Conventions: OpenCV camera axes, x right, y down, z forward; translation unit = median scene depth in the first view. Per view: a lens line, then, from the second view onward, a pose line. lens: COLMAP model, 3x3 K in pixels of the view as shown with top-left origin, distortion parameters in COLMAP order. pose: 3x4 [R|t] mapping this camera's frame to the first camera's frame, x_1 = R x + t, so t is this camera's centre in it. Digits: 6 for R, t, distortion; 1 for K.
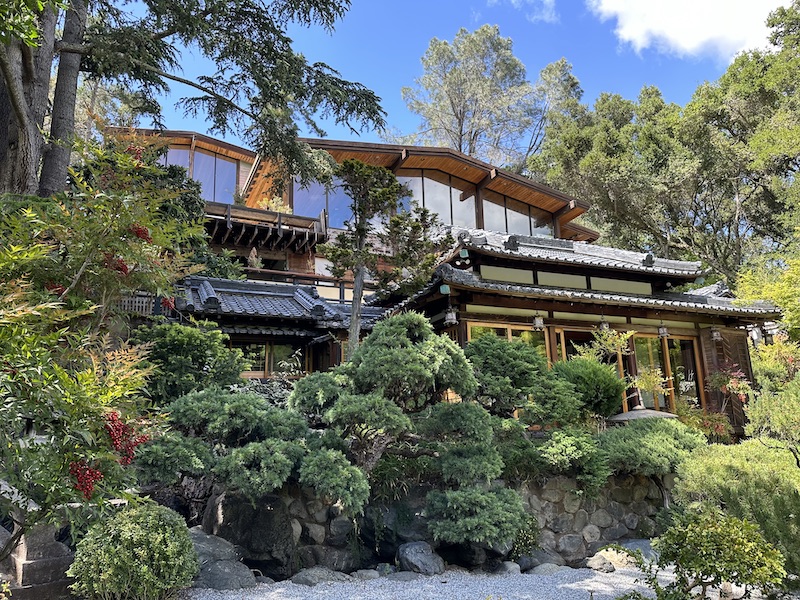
lens RADIAL K [[553.7, 0, 400.0], [0, 553.7, 300.1], [0, 0, 1]] dist [0.090531, -0.136178]
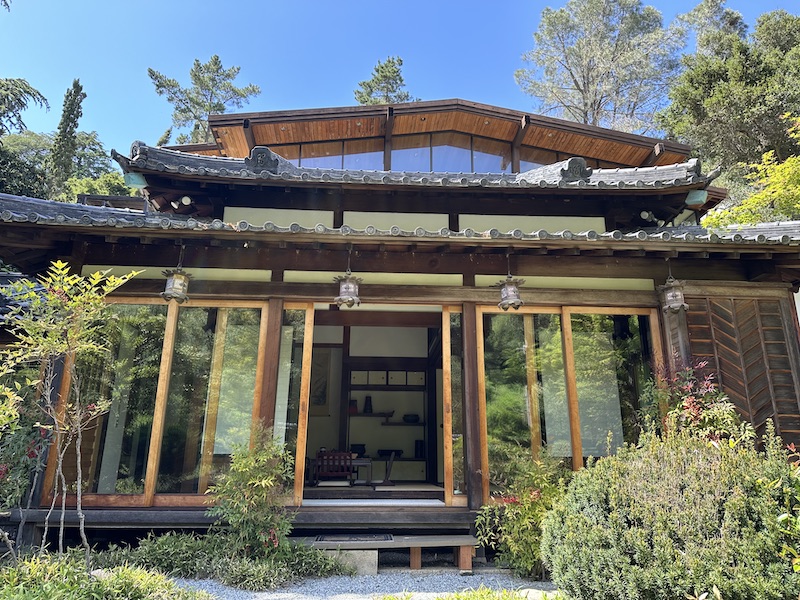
lens RADIAL K [[553.7, 0, 400.0], [0, 553.7, 300.1], [0, 0, 1]] dist [0.090531, -0.136178]
pose [[0.925161, -0.069196, -0.373214, 0.506545], [0.049270, 0.996817, -0.062678, 0.077474], [0.376363, 0.039599, 0.925626, 0.486303]]
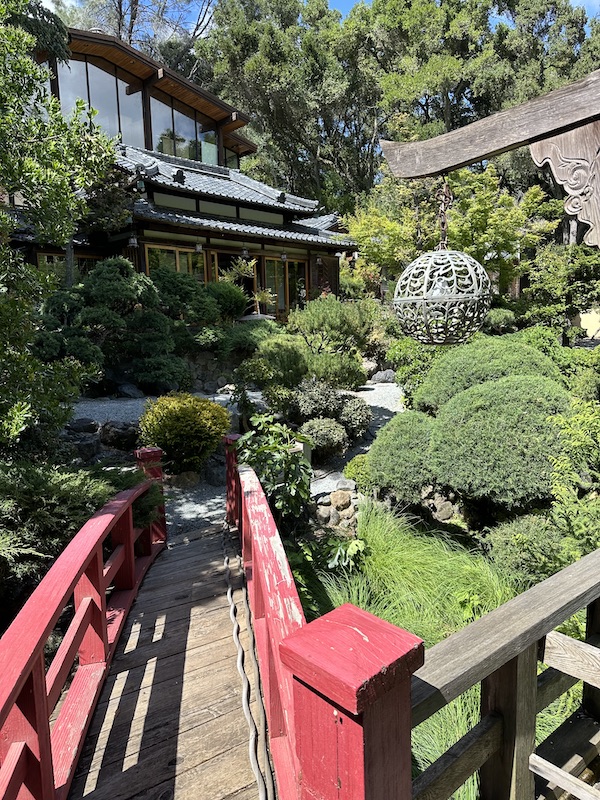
lens RADIAL K [[553.7, 0, 301.7], [0, 553.7, 412.8], [0, 0, 1]] dist [0.090531, -0.136178]
pose [[0.915510, -0.061528, 0.397562, -0.074315], [-0.094100, 0.928069, 0.360324, -0.084106], [-0.391135, -0.367291, 0.843867, -0.335505]]
